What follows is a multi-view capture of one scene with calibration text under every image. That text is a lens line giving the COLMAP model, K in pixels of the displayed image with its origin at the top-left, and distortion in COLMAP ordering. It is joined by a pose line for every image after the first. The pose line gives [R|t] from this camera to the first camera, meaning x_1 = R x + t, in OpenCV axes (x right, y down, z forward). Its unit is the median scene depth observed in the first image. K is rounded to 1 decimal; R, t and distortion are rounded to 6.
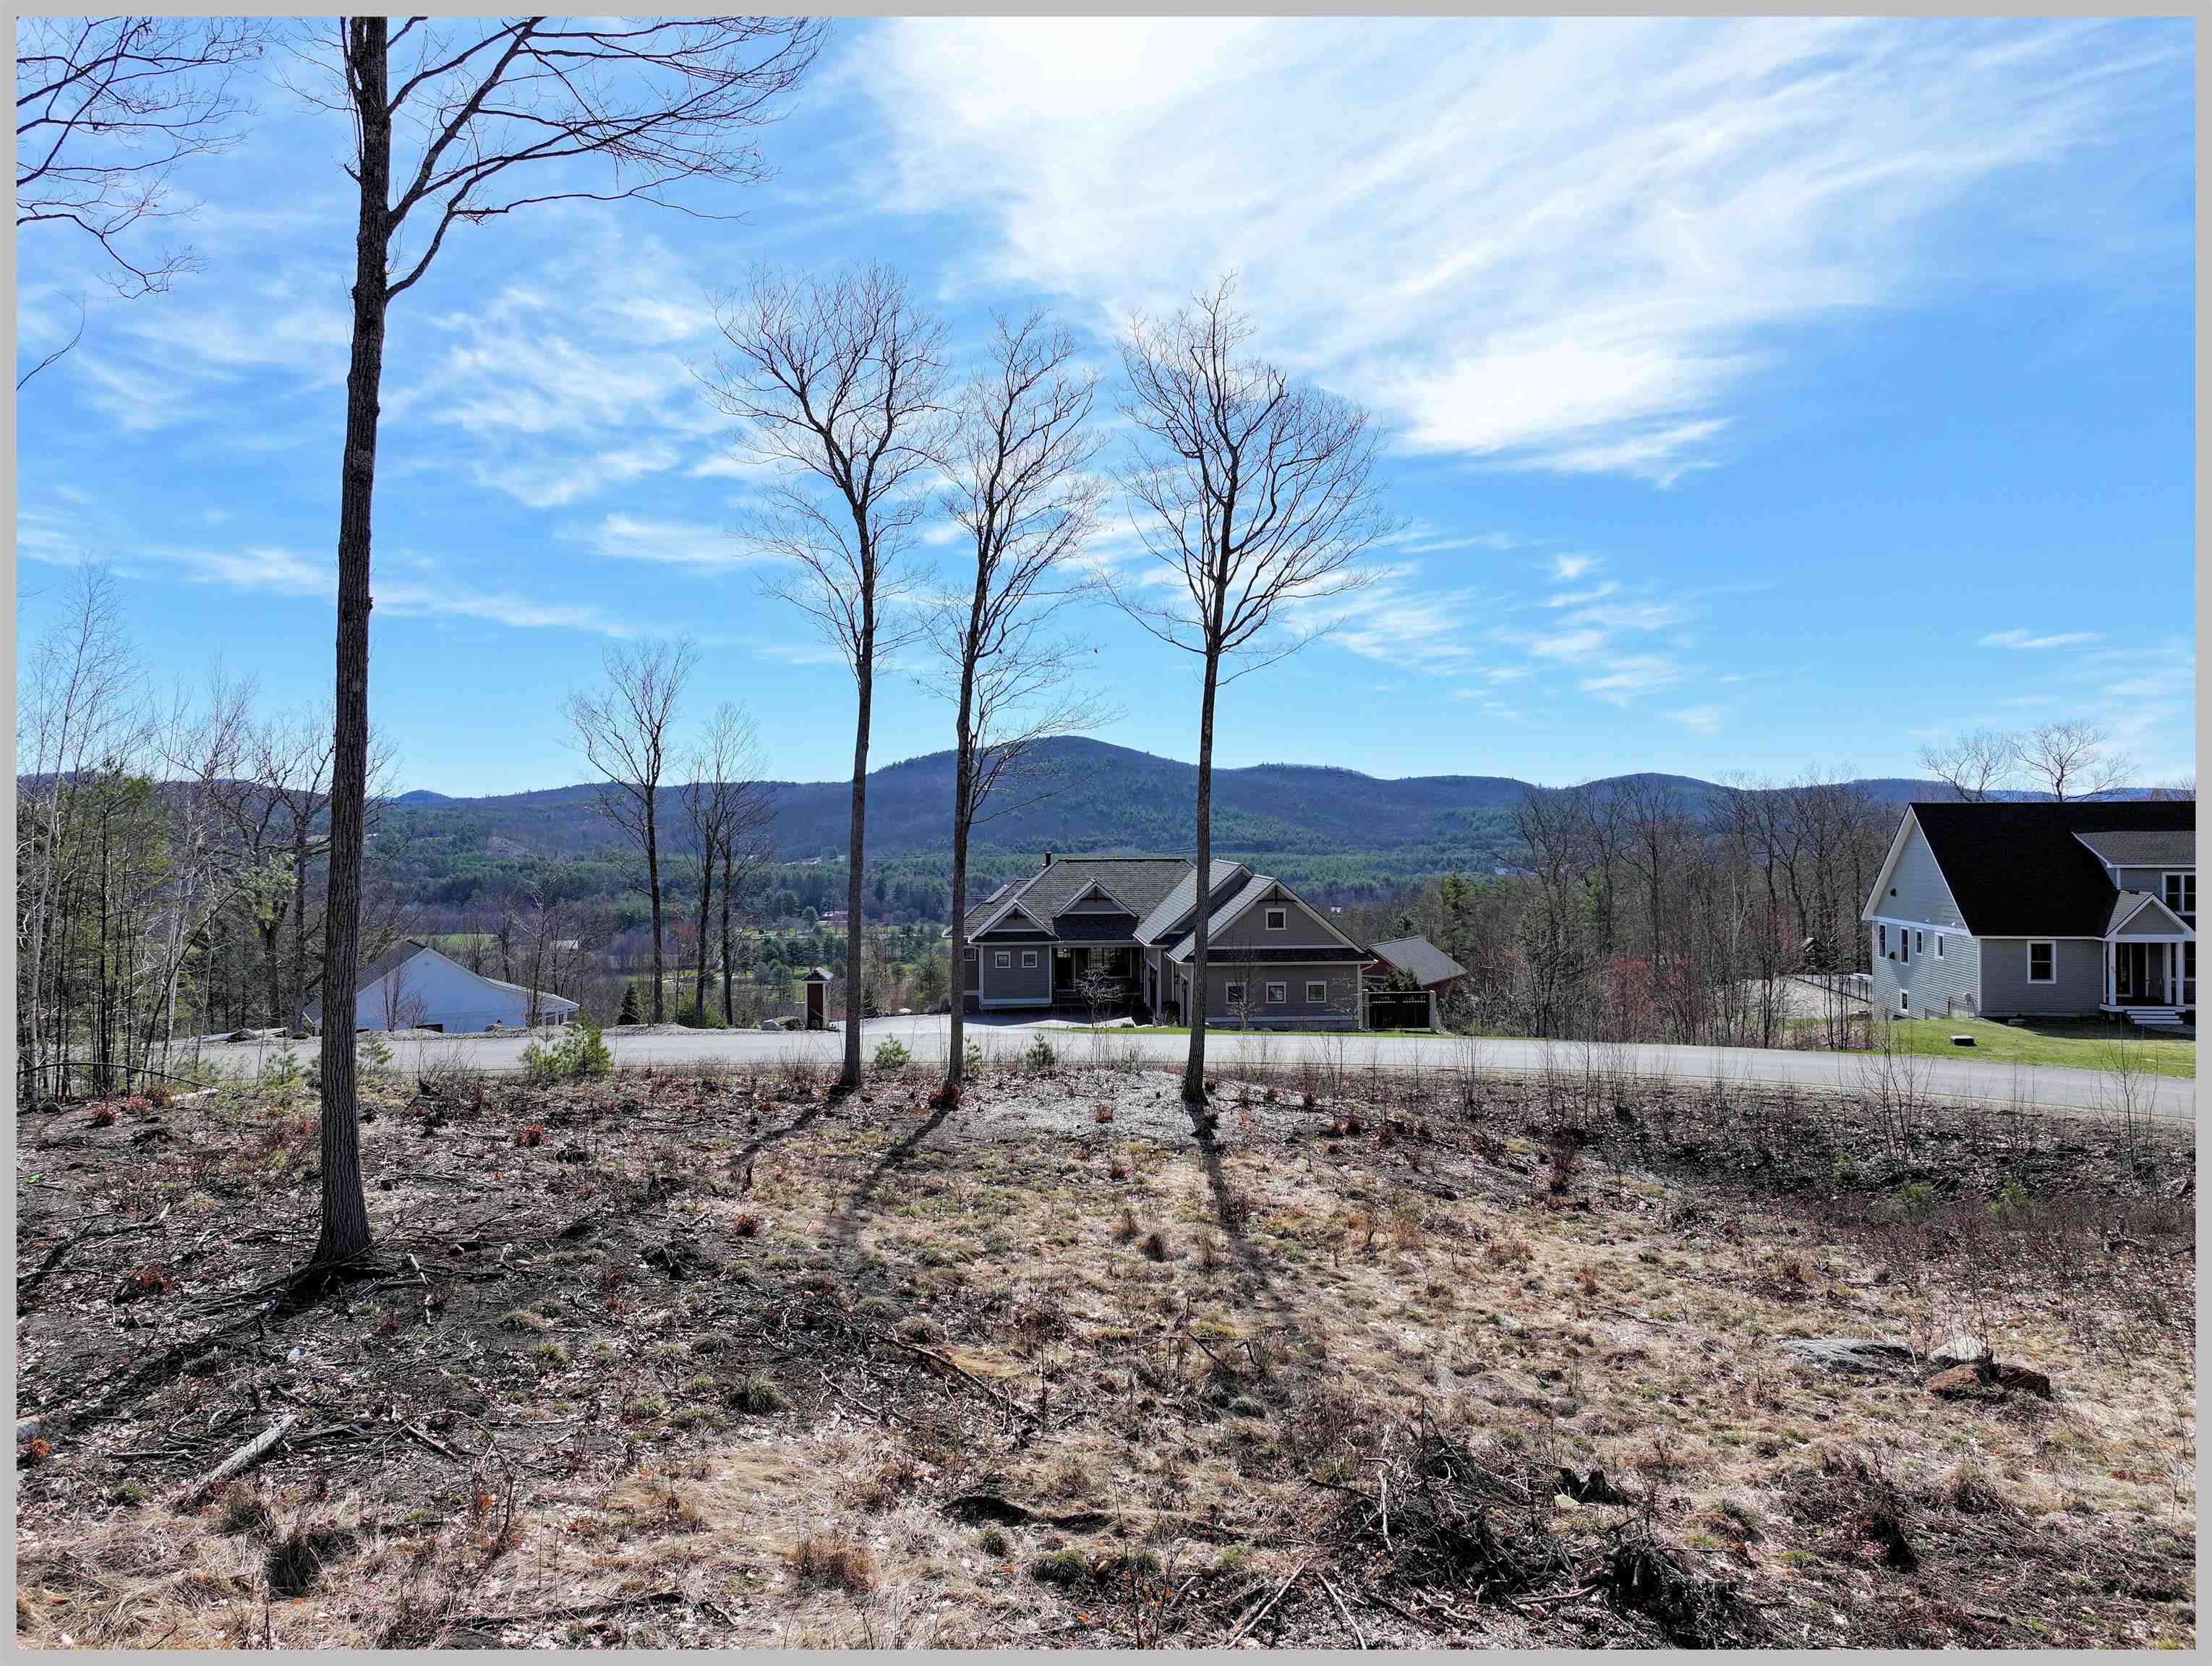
lens RADIAL K [[1538.0, 0, 1120.7], [0, 1538.0, 806.6], [0, 0, 1]] dist [-0.000202, 0.011371]
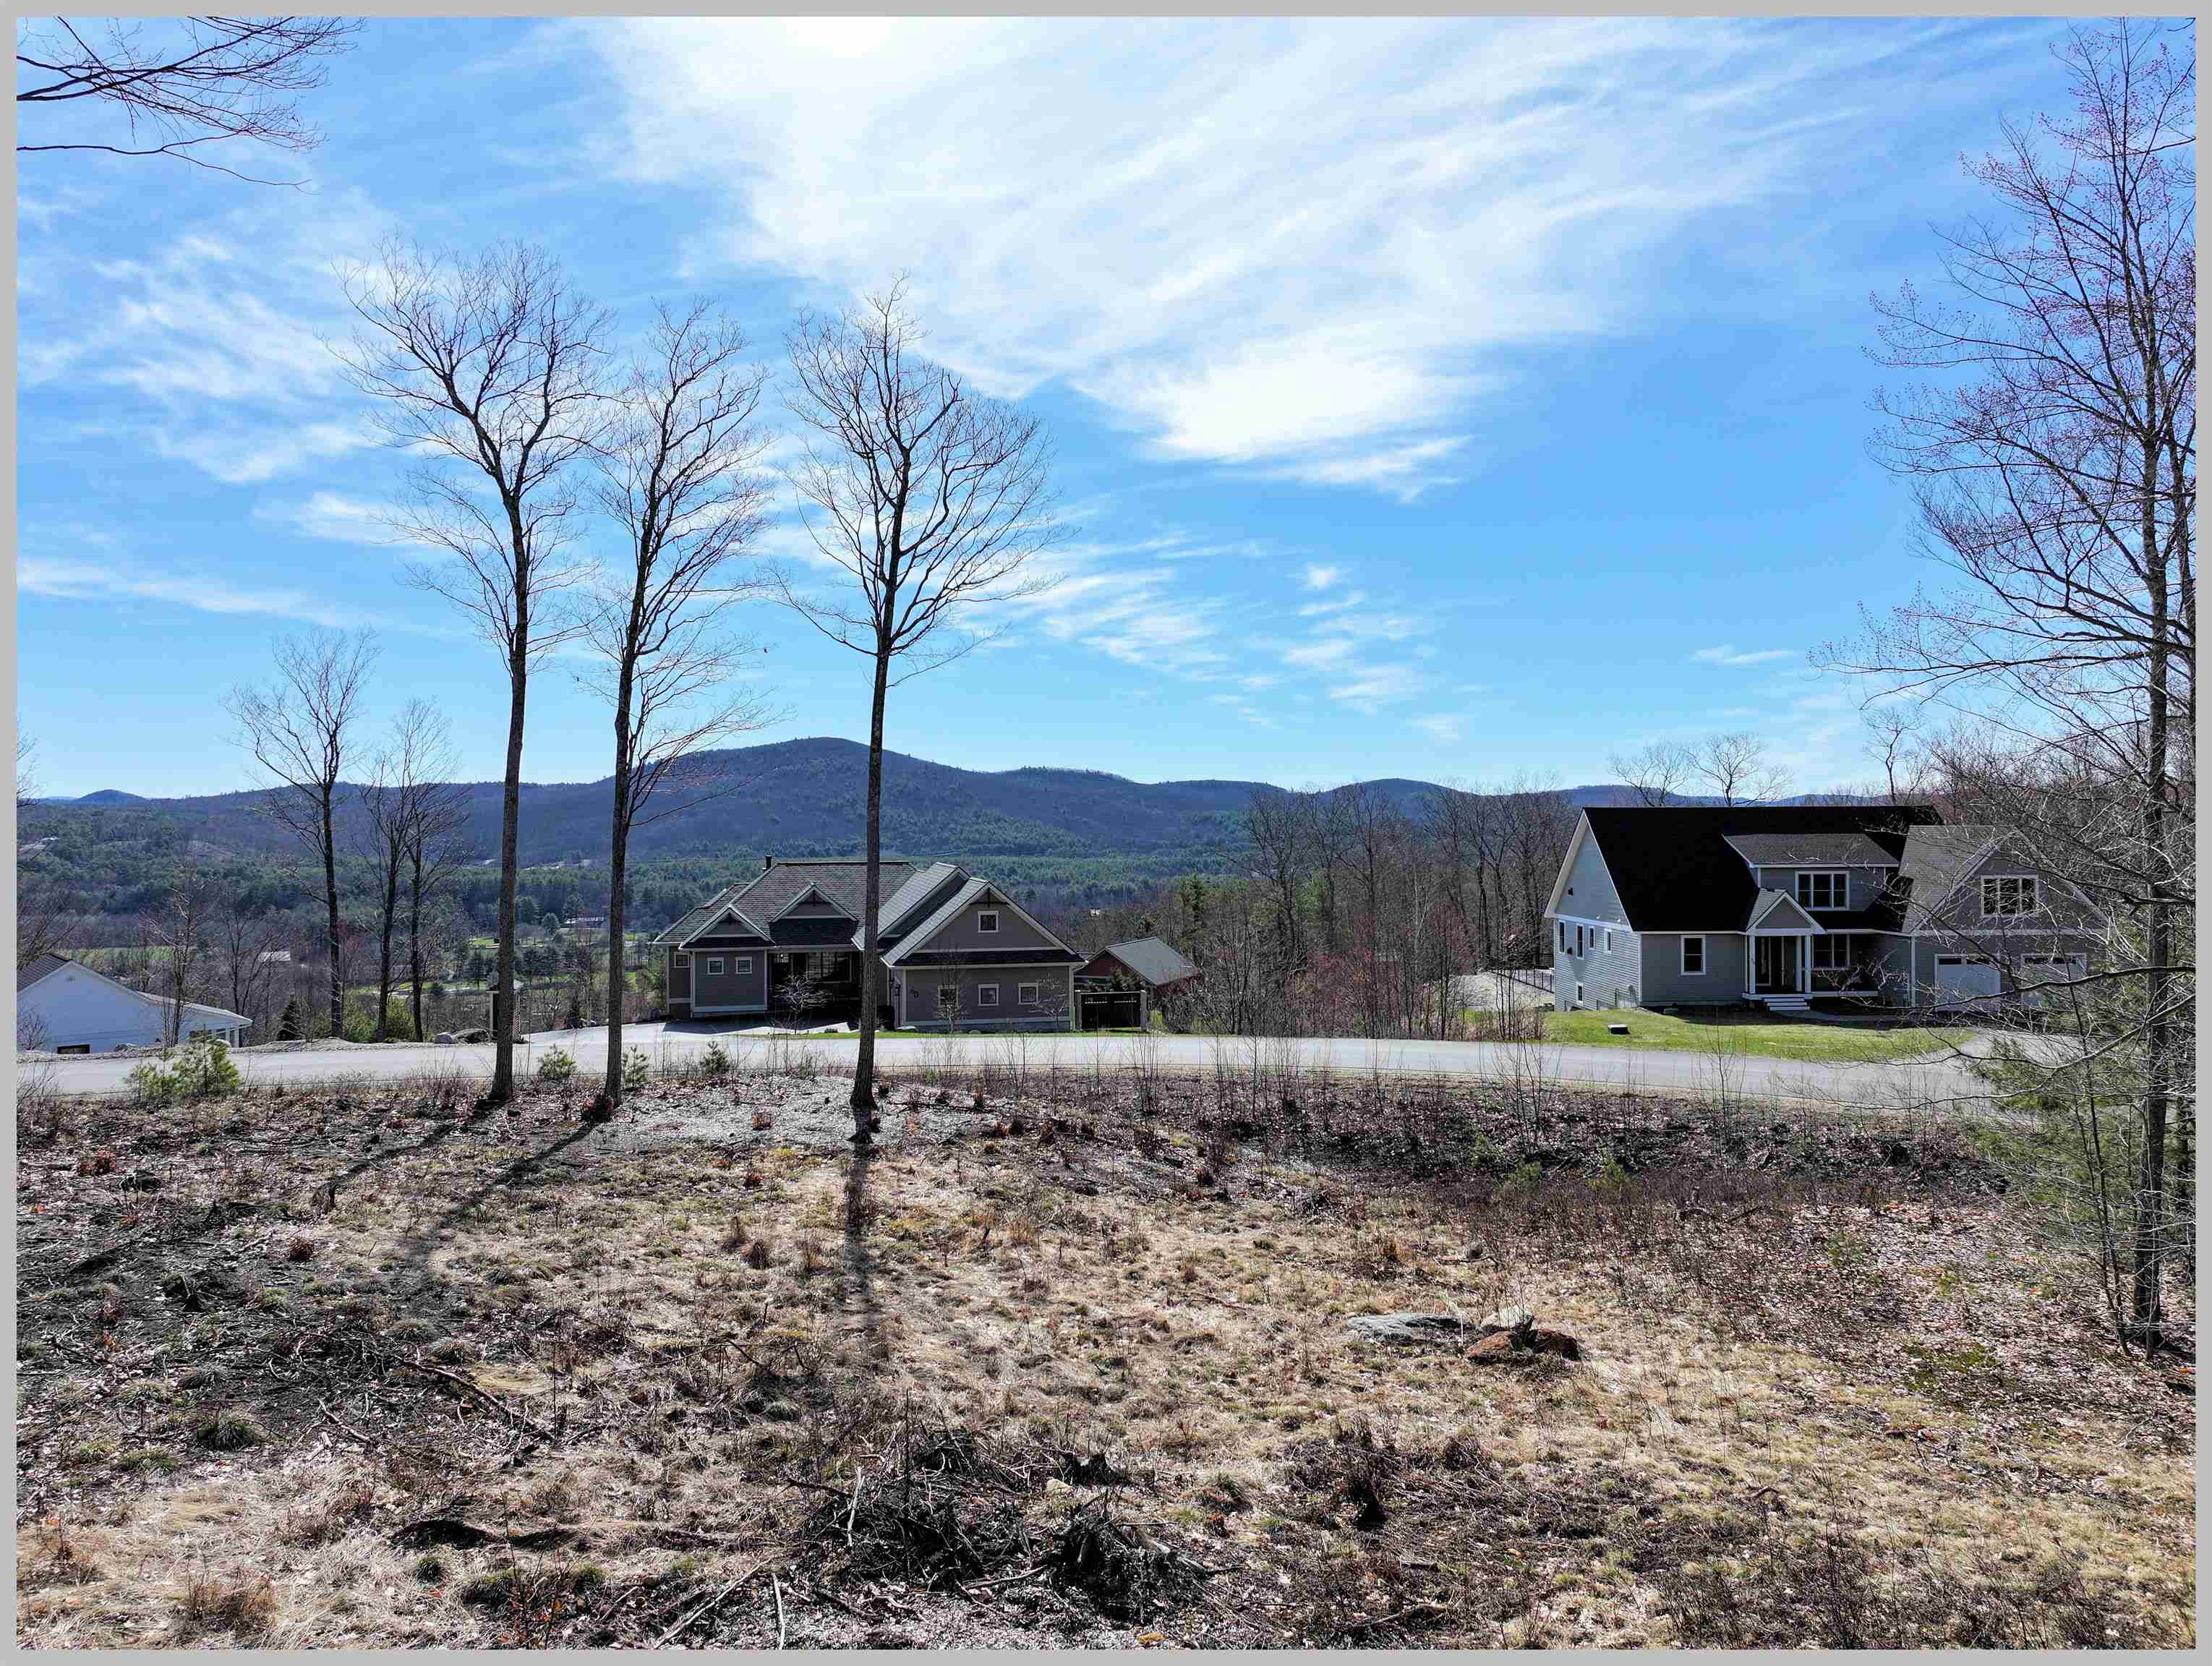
lens RADIAL K [[1538.0, 0, 1119.8], [0, 1538.0, 830.2], [0, 0, 1]] dist [-0.000202, 0.011371]
pose [[0.988221, 0.000297, 0.153030, 0.058208], [-0.002404, 0.999905, 0.013585, -0.000580], [-0.153012, -0.013793, 0.988128, -0.006489]]
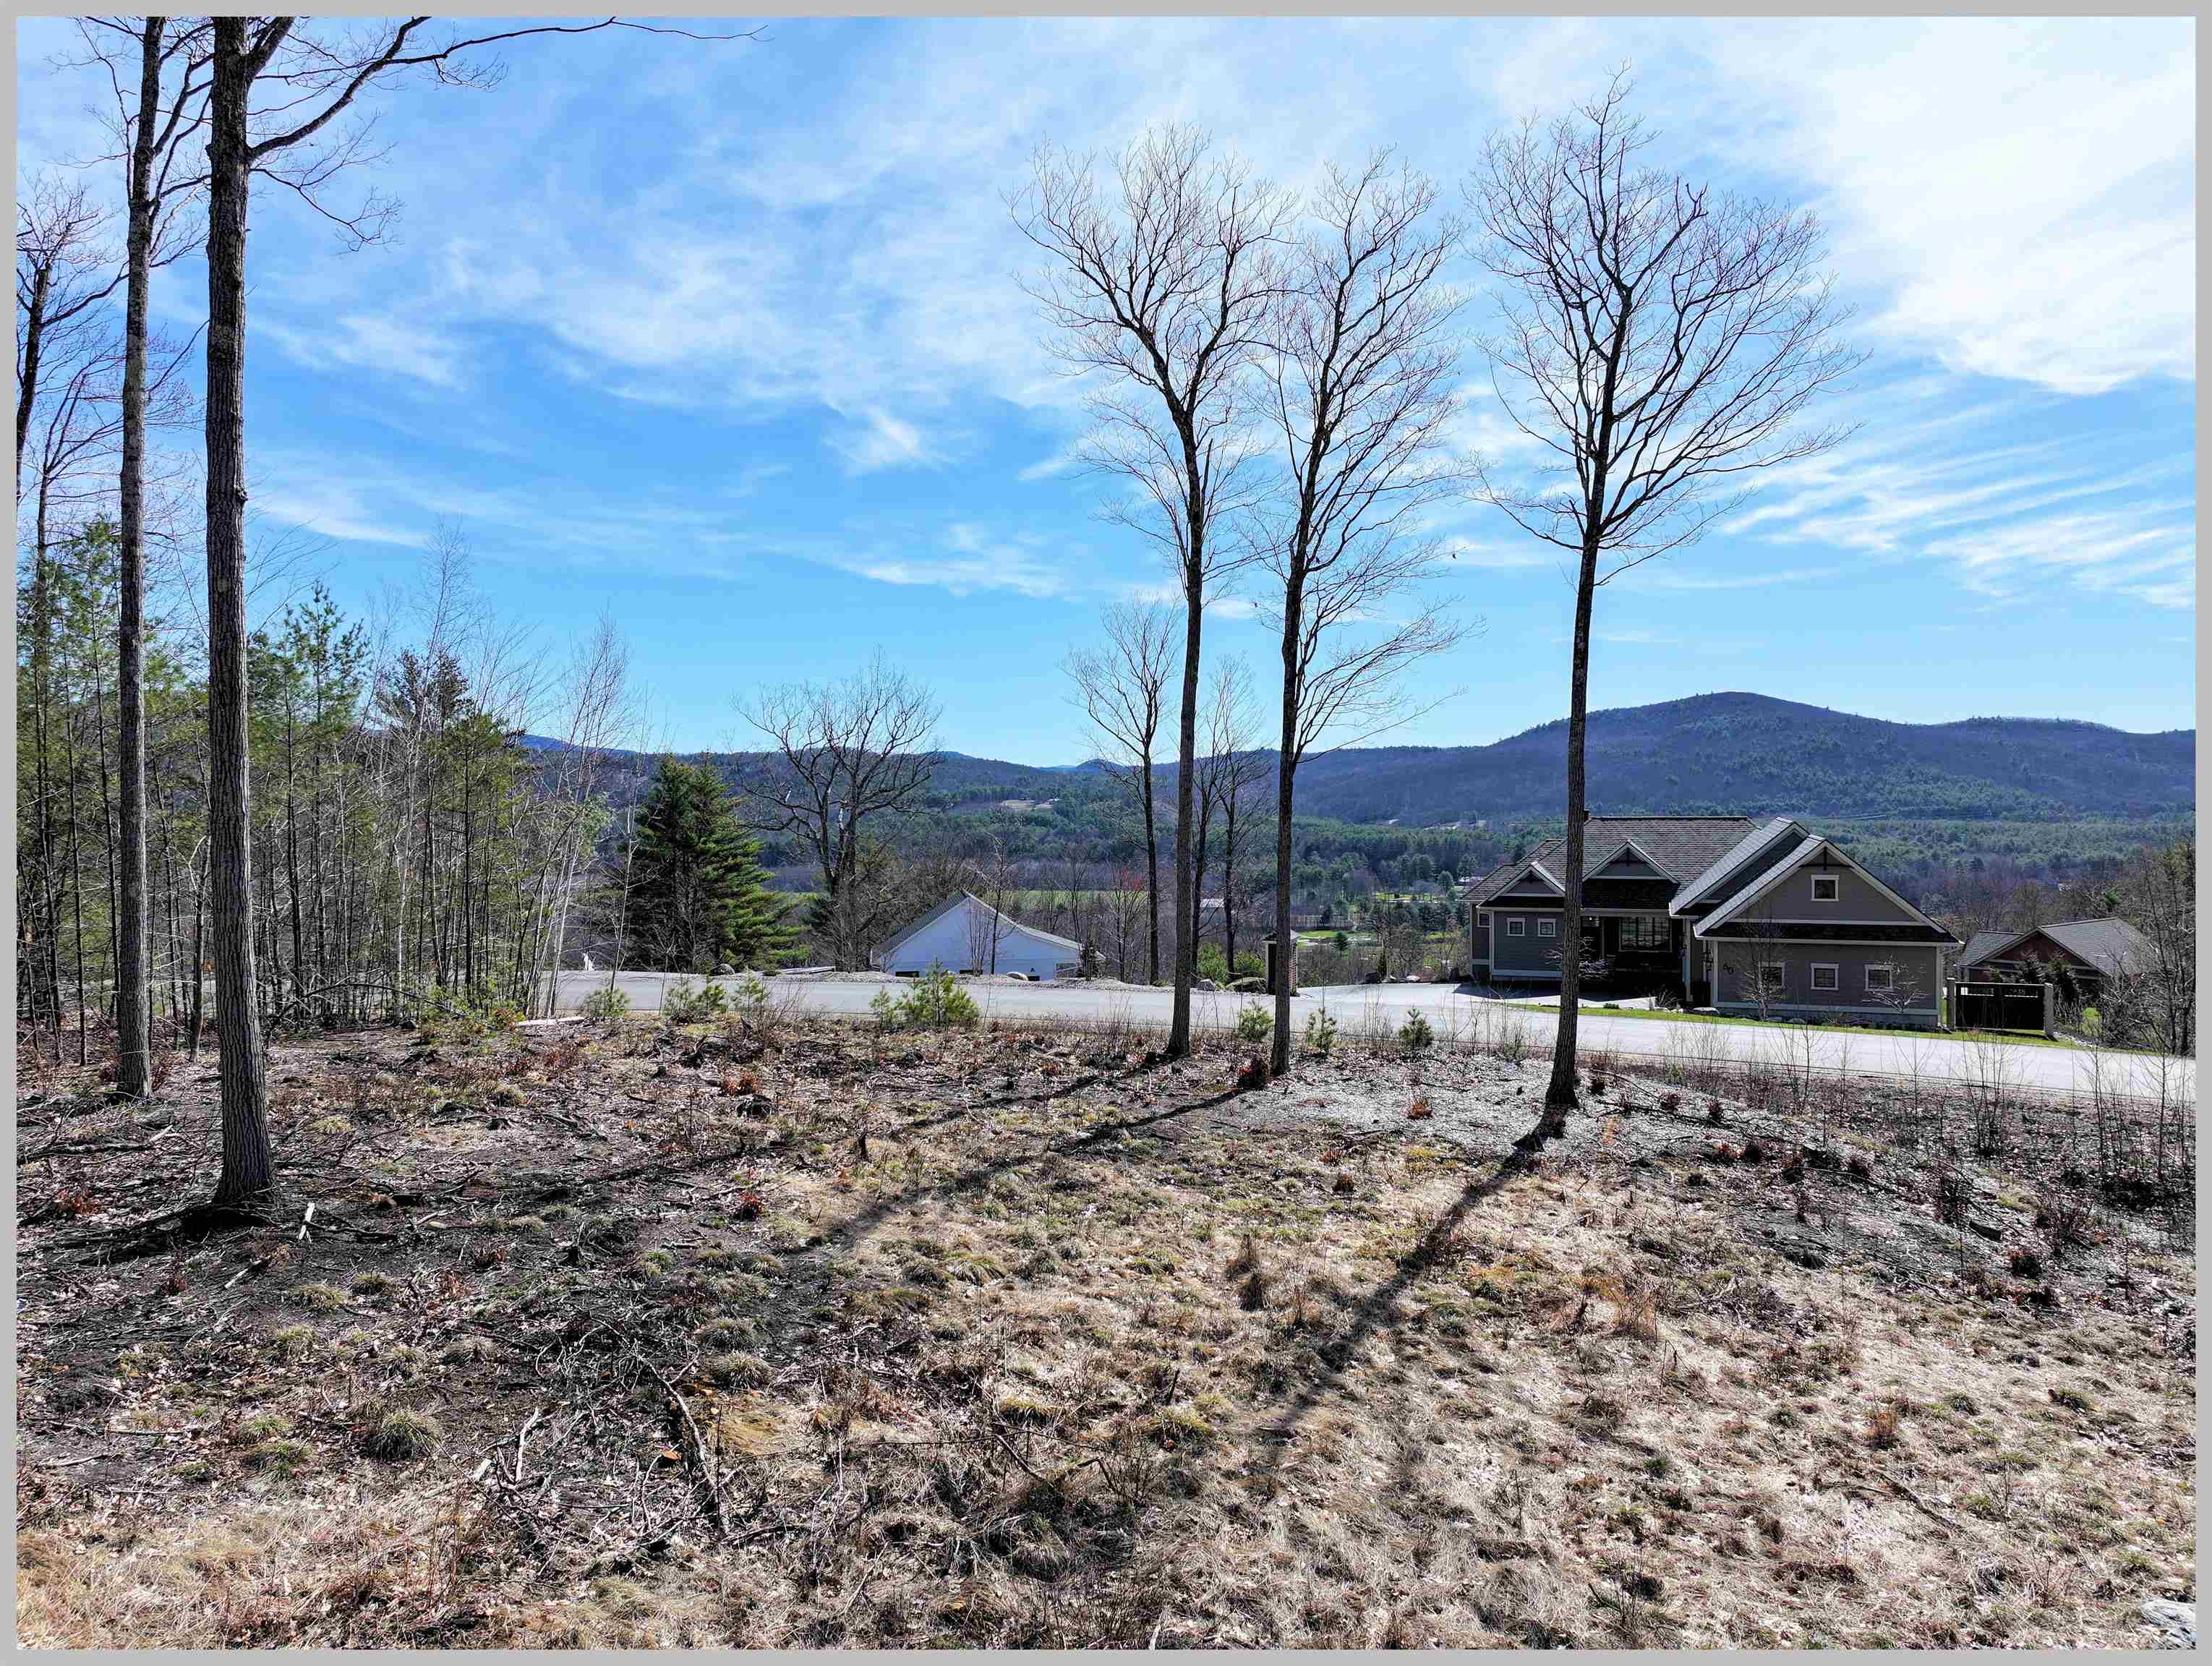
lens RADIAL K [[1538.0, 0, 1105.4], [0, 1538.0, 828.7], [0, 0, 1]] dist [-0.000202, 0.011371]
pose [[0.912400, 0.006977, -0.409241, 0.155896], [0.008372, 0.999327, 0.035701, 0.015286], [0.409214, -0.036000, 0.911728, 0.157919]]
